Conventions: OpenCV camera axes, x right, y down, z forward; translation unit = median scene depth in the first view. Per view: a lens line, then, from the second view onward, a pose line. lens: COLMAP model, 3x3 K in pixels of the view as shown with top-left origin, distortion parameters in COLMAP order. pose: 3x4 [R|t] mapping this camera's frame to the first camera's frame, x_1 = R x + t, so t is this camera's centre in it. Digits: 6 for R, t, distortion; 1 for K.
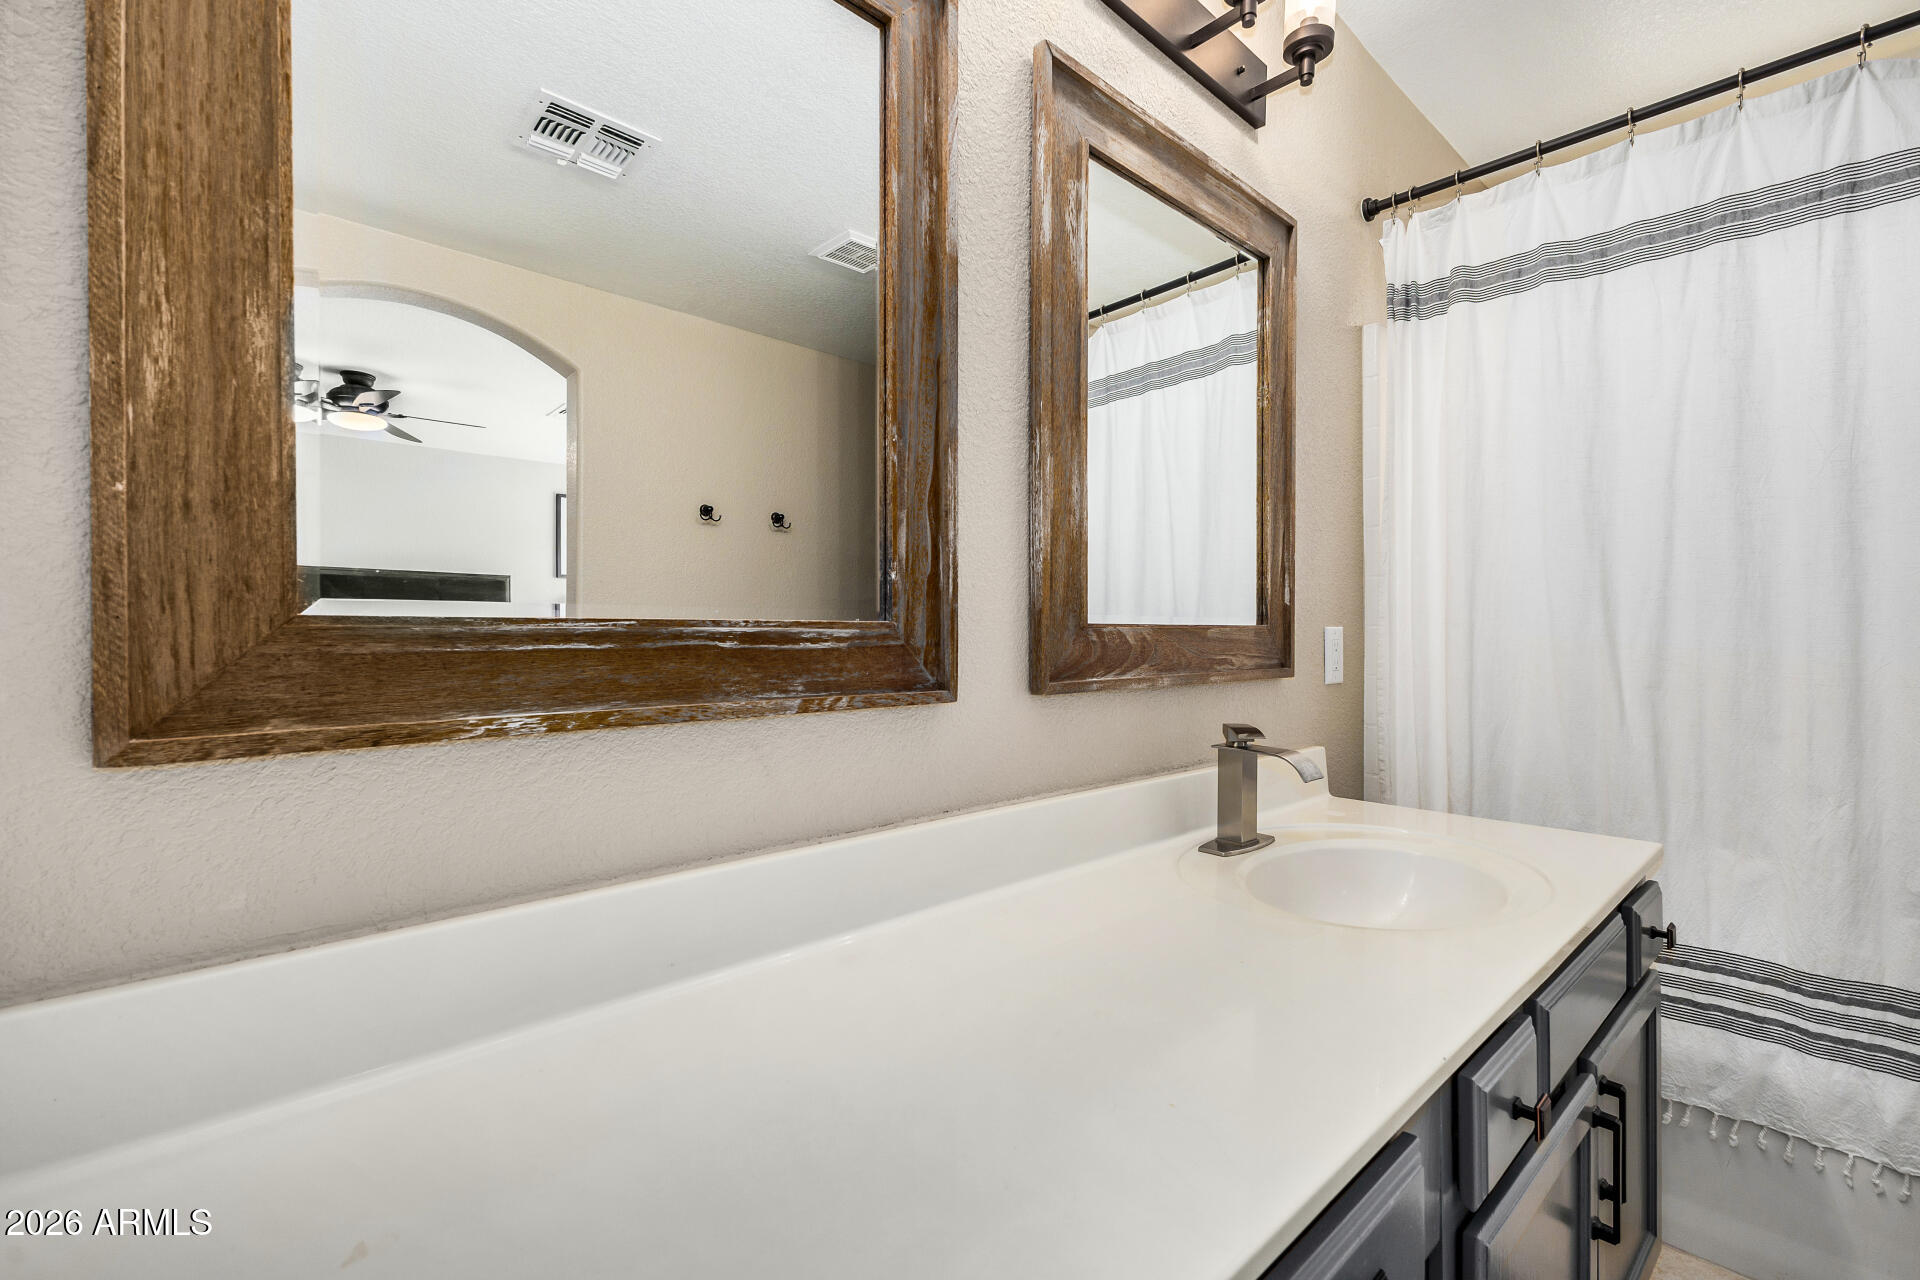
lens RADIAL K [[836.4, 0, 966.7], [0, 836.4, 640.6], [0, 0, 1]] dist [0.001804, -0.000199]
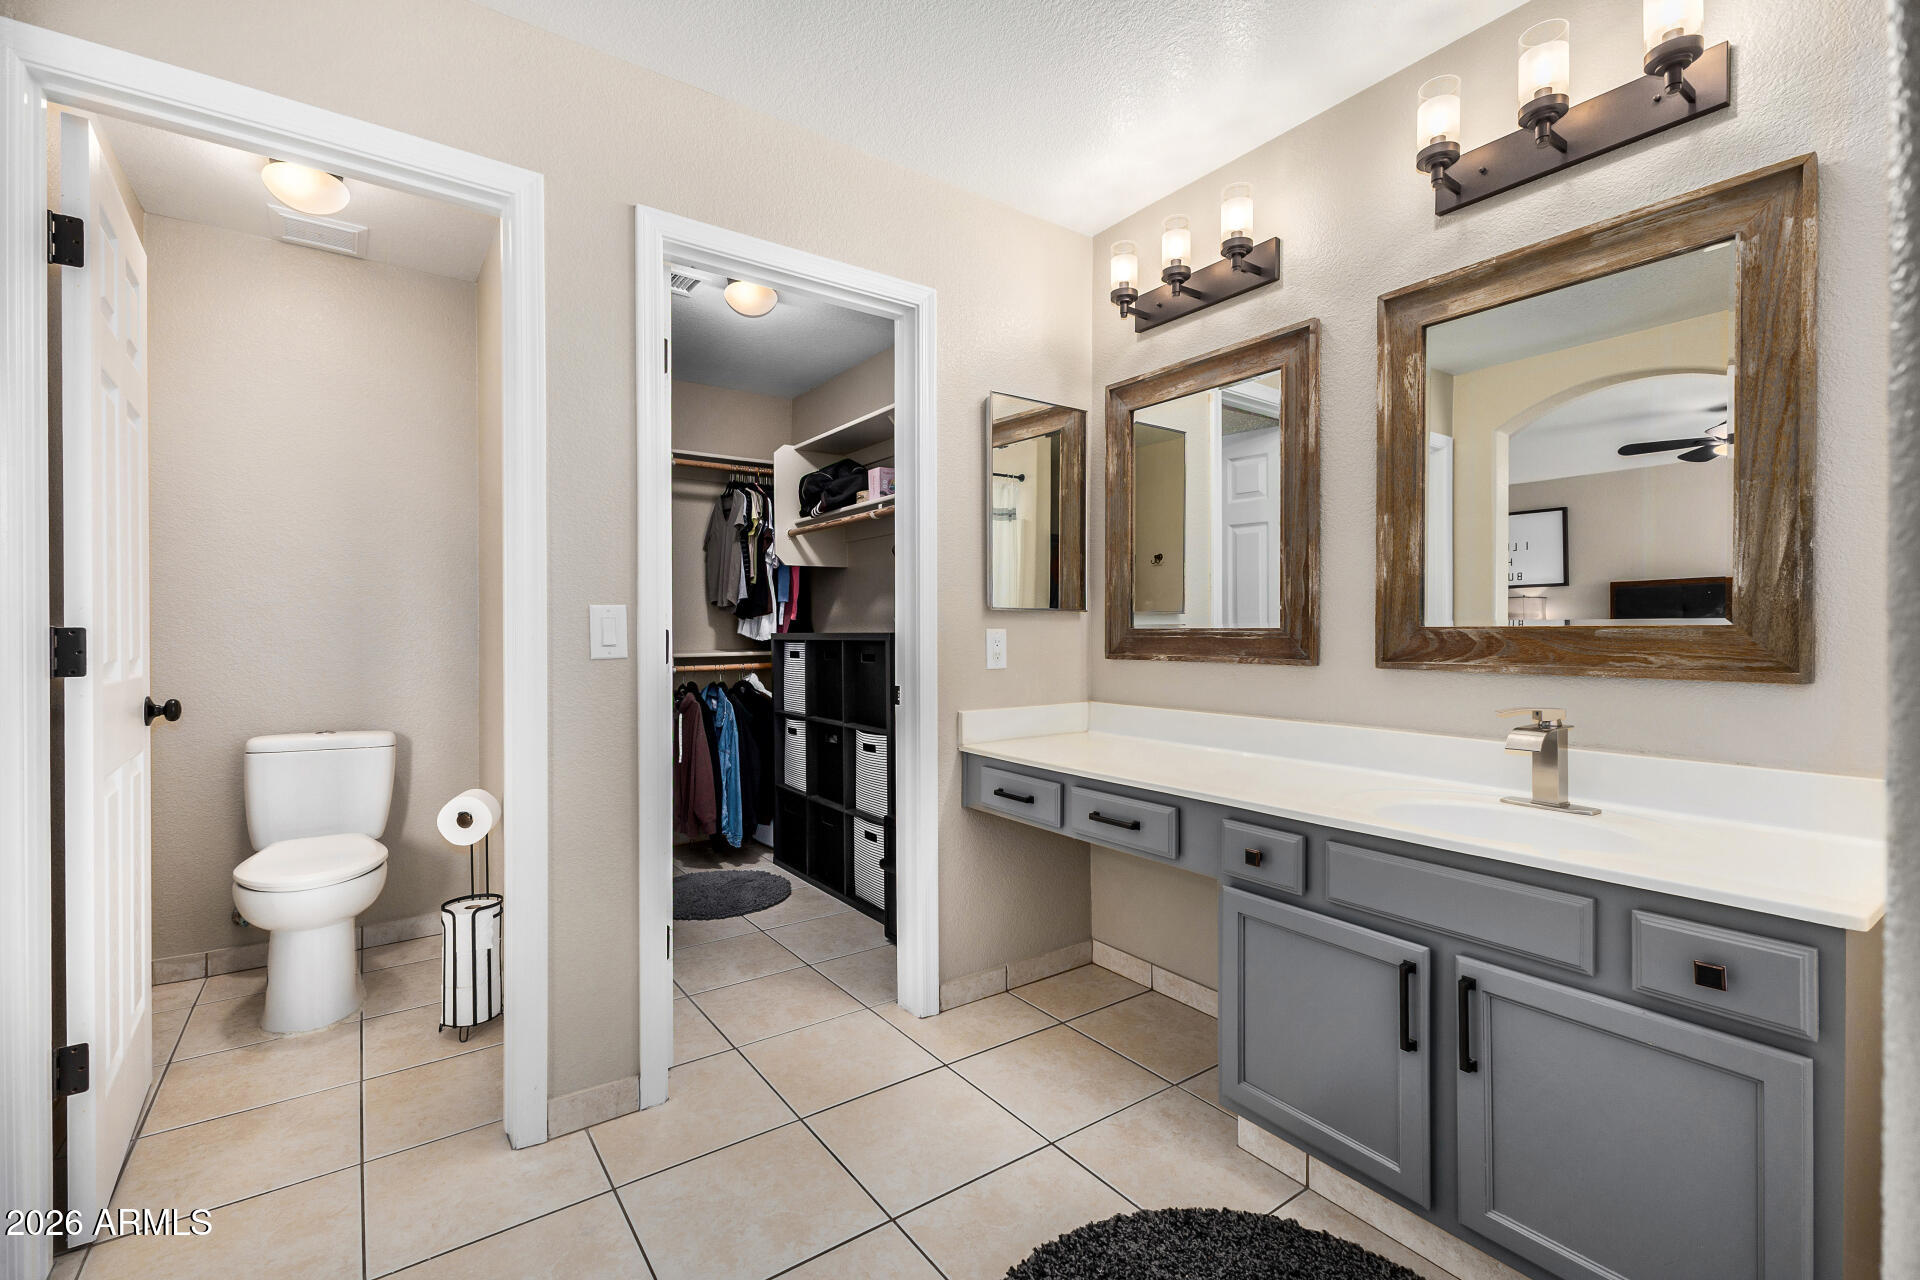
lens RADIAL K [[836.4, 0, 966.7], [0, 836.4, 640.6], [0, 0, 1]] dist [0.001804, -0.000199]
pose [[-0.110455, 0.010536, -0.993825, 1.851251], [-0.008052, 0.999902, 0.011495, -0.005658], [0.993849, 0.009272, -0.110359, 0.325017]]
